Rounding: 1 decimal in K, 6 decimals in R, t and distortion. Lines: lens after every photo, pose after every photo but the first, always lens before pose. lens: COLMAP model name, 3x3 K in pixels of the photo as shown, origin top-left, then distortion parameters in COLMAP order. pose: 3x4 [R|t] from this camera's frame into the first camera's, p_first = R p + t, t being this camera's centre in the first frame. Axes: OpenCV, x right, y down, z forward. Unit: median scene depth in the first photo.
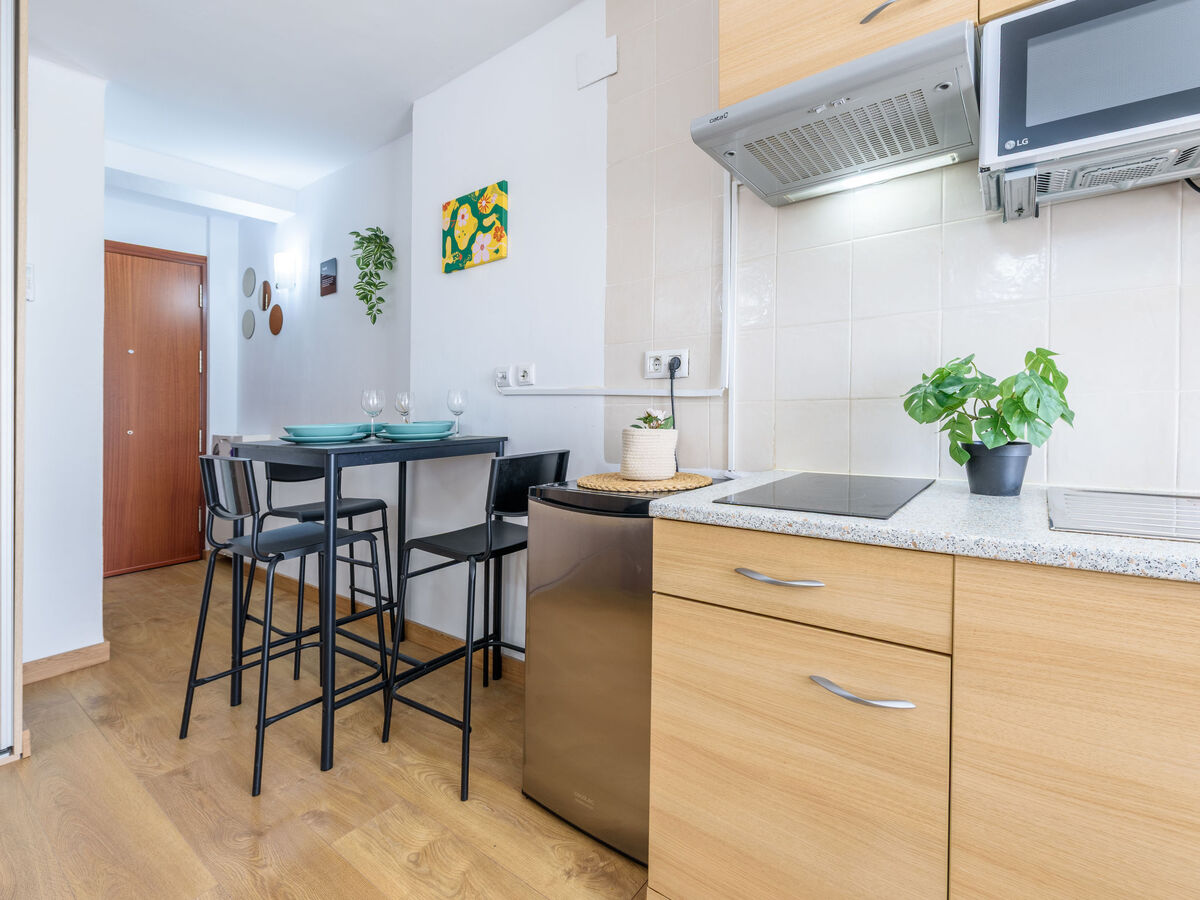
lens RADIAL K [[551.7, 0, 643.8], [0, 551.7, 417.0], [0, 0, 1]] dist [-0.006798, -0.001888]
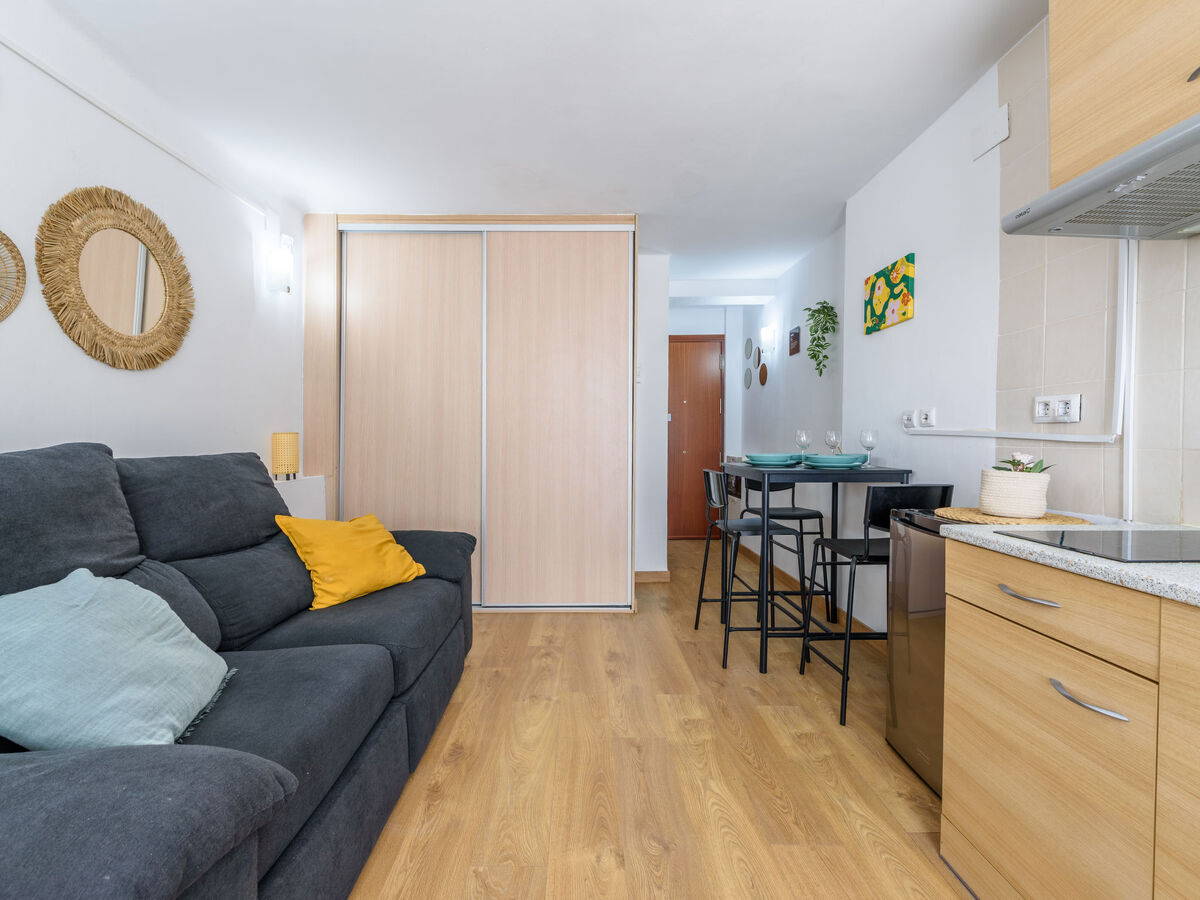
lens RADIAL K [[526.1, 0, 595.1], [0, 526.1, 448.1], [0, 0, 1]] dist [0.004841, -0.002469]
pose [[0.592230, 0.019831, -0.805525, 0.343014], [-0.006331, 0.999781, 0.019960, -0.036213], [0.805744, -0.006721, 0.592226, -0.286095]]
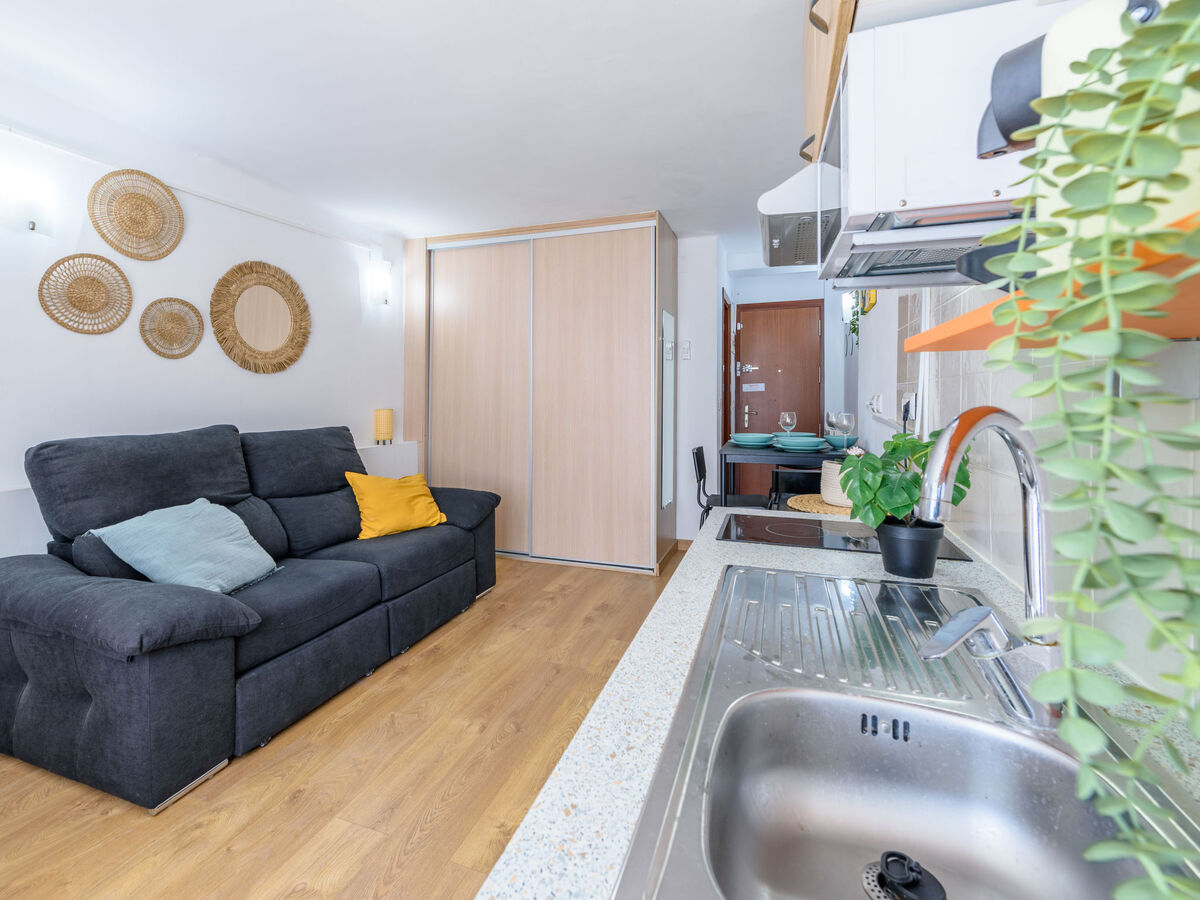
lens RADIAL K [[558.5, 0, 598.5], [0, 558.5, 404.7], [0, 0, 1]] dist [0.005433, 0.000084]
pose [[0.286147, 0.019833, -0.957981, 0.961792], [-0.008522, 0.999799, 0.018154, -0.118474], [0.958148, 0.002969, 0.286258, 0.121760]]
